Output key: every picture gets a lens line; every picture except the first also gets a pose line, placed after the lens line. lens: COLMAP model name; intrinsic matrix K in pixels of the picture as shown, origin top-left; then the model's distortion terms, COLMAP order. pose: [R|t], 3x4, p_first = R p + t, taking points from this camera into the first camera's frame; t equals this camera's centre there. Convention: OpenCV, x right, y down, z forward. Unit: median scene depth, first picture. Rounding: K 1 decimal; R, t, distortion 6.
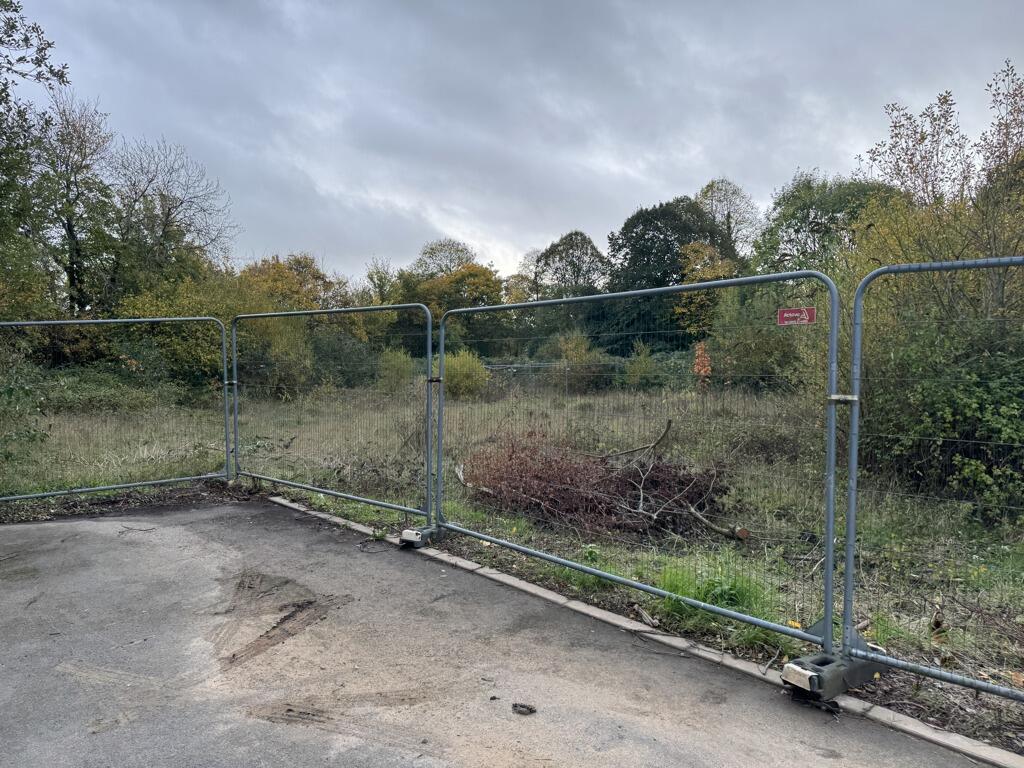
lens RADIAL K [[710.7, 0, 512.0], [0, 710.7, 384.0], [0, 0, 1]] dist [0.002217, -0.003919]
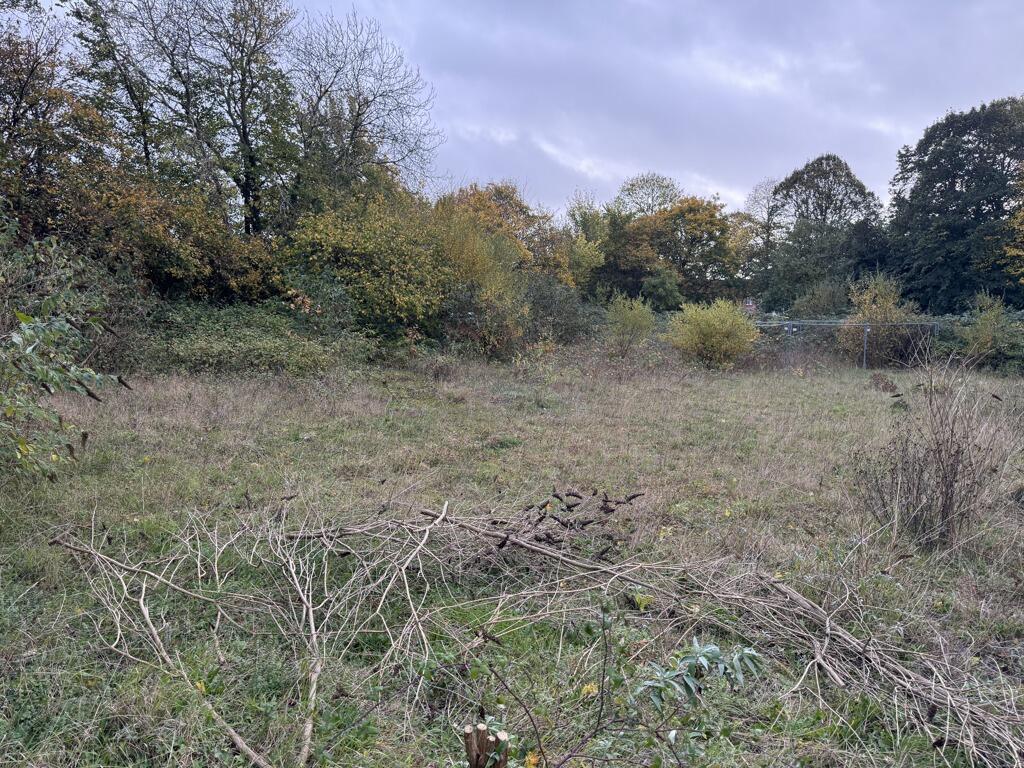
lens RADIAL K [[704.3, 0, 512.0], [0, 704.3, 384.0], [0, 0, 1]] dist [0.129882, -0.146839]
pose [[0.971977, 0.056241, -0.228251, -0.091783], [-0.040514, 0.996508, 0.073013, -0.004812], [0.231560, -0.061720, 0.970861, 0.191062]]
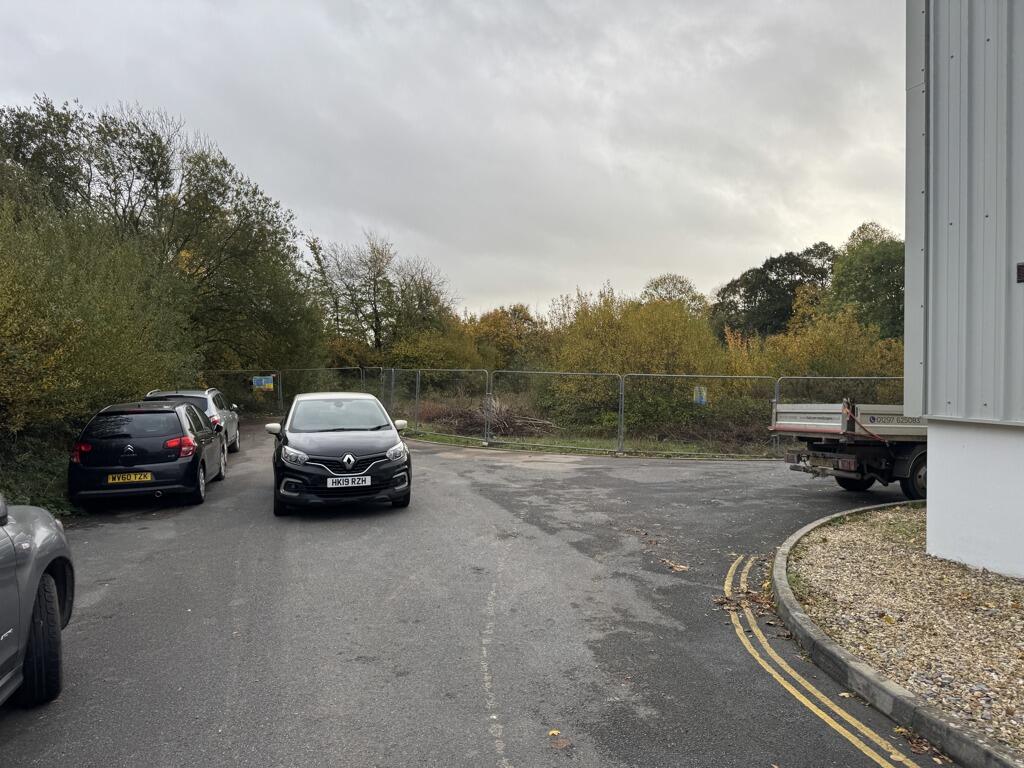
lens RADIAL K [[704.3, 0, 512.0], [0, 704.3, 384.0], [0, 0, 1]] dist [0.129882, -0.146839]
pose [[0.910447, 0.015245, -0.413345, 0.360474], [-0.022831, 0.999649, -0.013419, 0.005539], [0.412995, 0.021654, 0.910476, -0.410351]]
